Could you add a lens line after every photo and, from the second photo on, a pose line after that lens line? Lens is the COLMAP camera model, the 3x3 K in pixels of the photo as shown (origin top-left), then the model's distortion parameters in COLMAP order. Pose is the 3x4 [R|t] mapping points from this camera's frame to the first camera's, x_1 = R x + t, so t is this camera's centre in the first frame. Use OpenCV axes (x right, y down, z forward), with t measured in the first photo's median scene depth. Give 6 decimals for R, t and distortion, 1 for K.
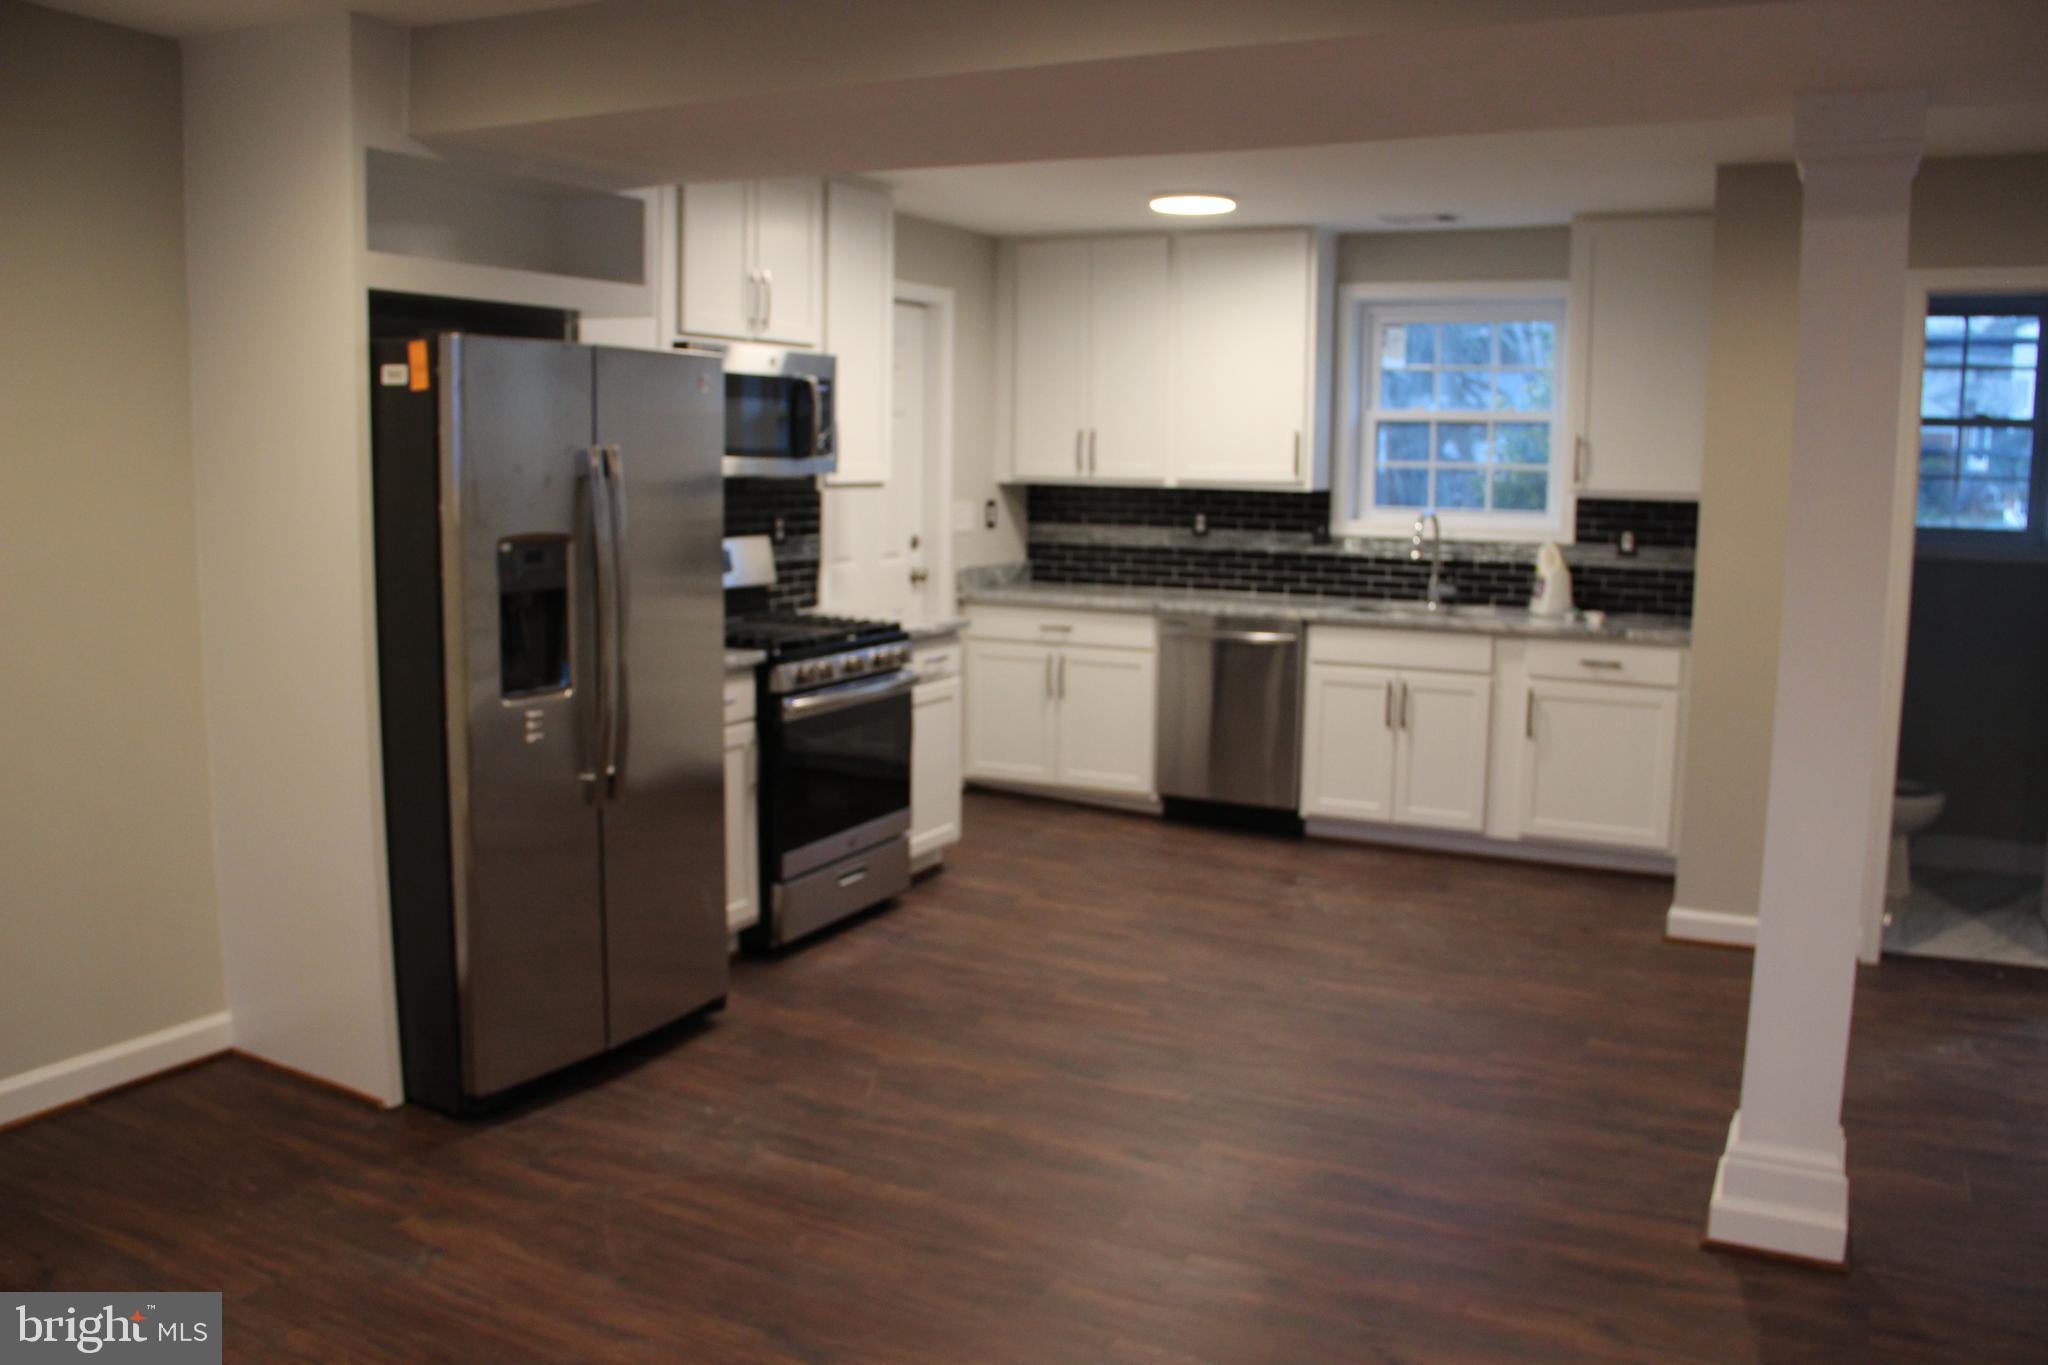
lens RADIAL K [[1671.7, 0, 1034.0], [0, 1671.7, 682.5], [0, 0, 1]] dist [-0.175220, 0.110288]
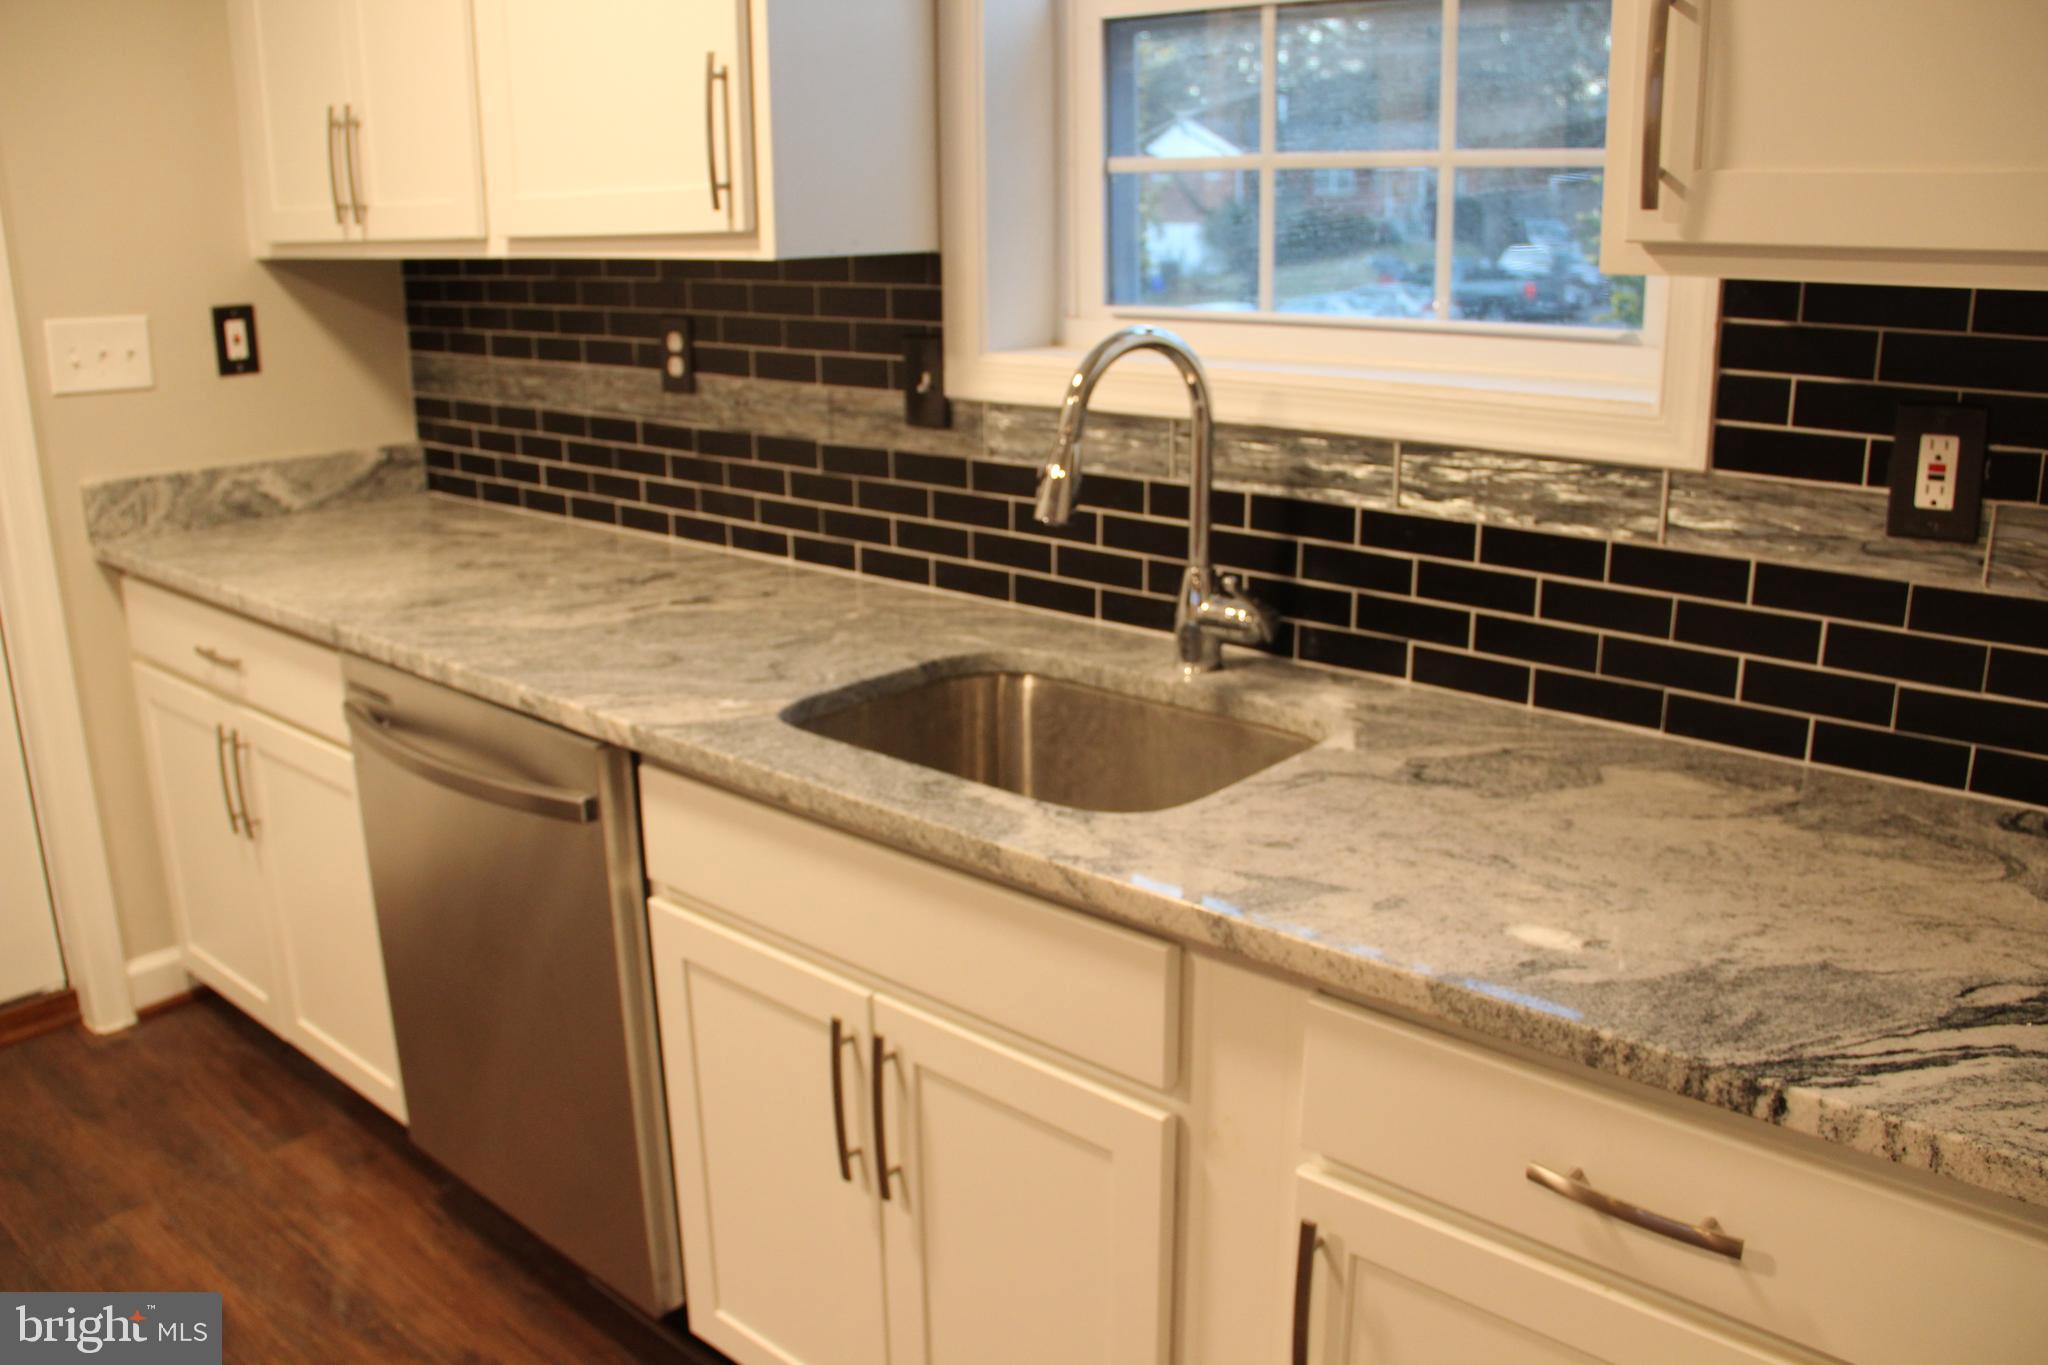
lens RADIAL K [[1671.7, 0, 1020.0], [0, 1671.7, 695.3], [0, 0, 1]] dist [-0.175220, 0.110288]
pose [[0.965882, 0.052977, -0.253507, 0.282698], [-0.015231, 0.988780, 0.148598, -0.082145], [0.258535, -0.139667, 0.955852, 0.713954]]
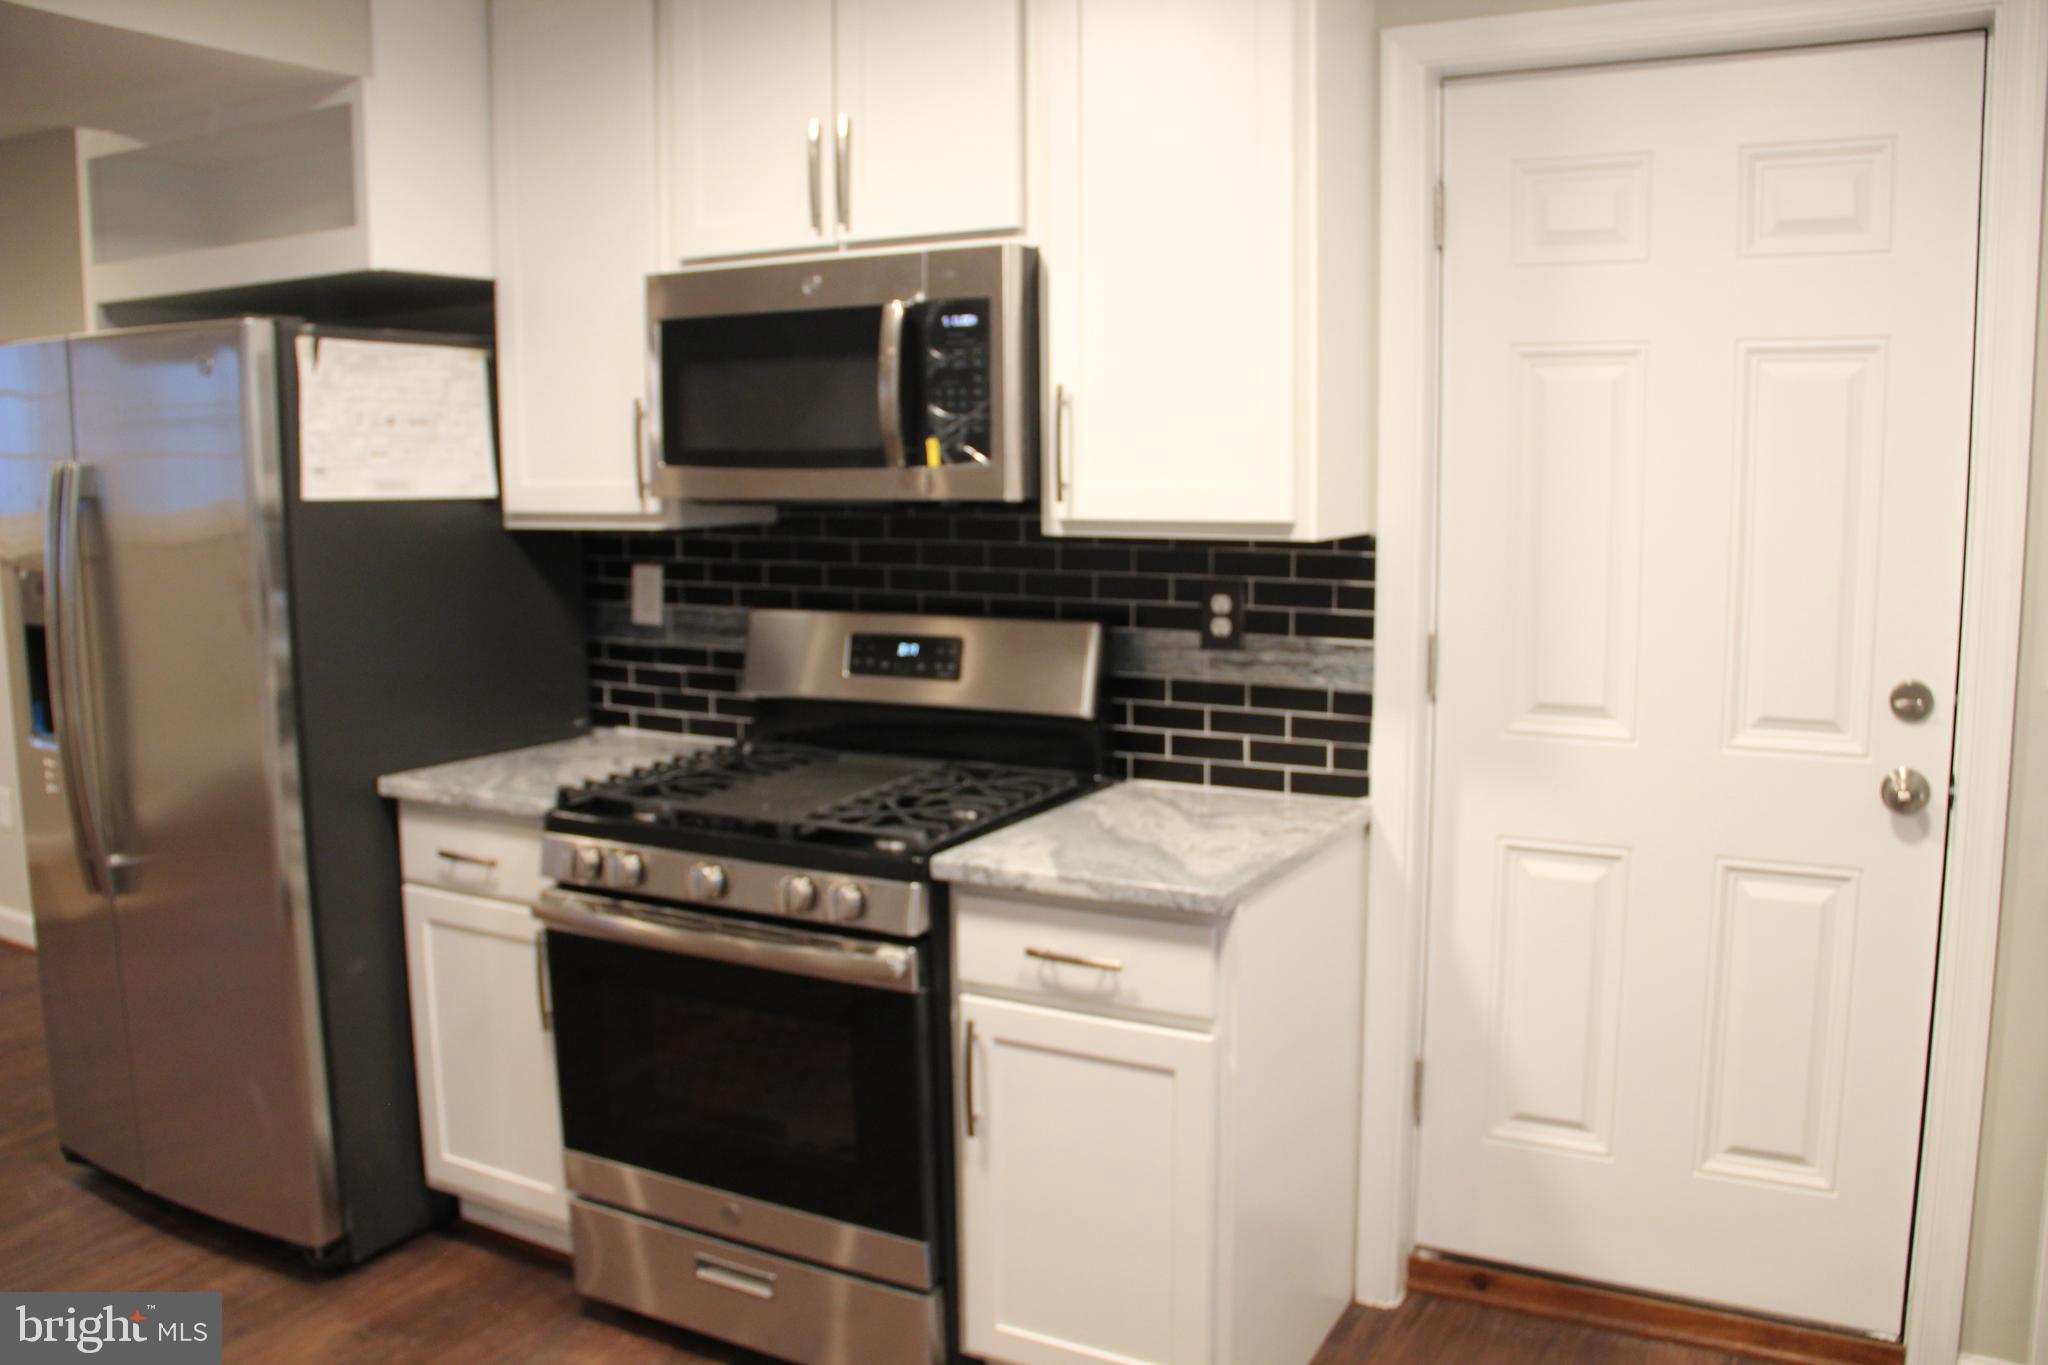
lens RADIAL K [[1671.7, 0, 1010.7], [0, 1671.7, 662.9], [0, 0, 1]] dist [-0.175220, 0.110288]
pose [[-0.041563, 0.100539, -0.994065, 0.285789], [-0.131334, 0.985742, 0.105189, -0.105116], [0.990467, 0.134926, -0.027767, 0.829263]]
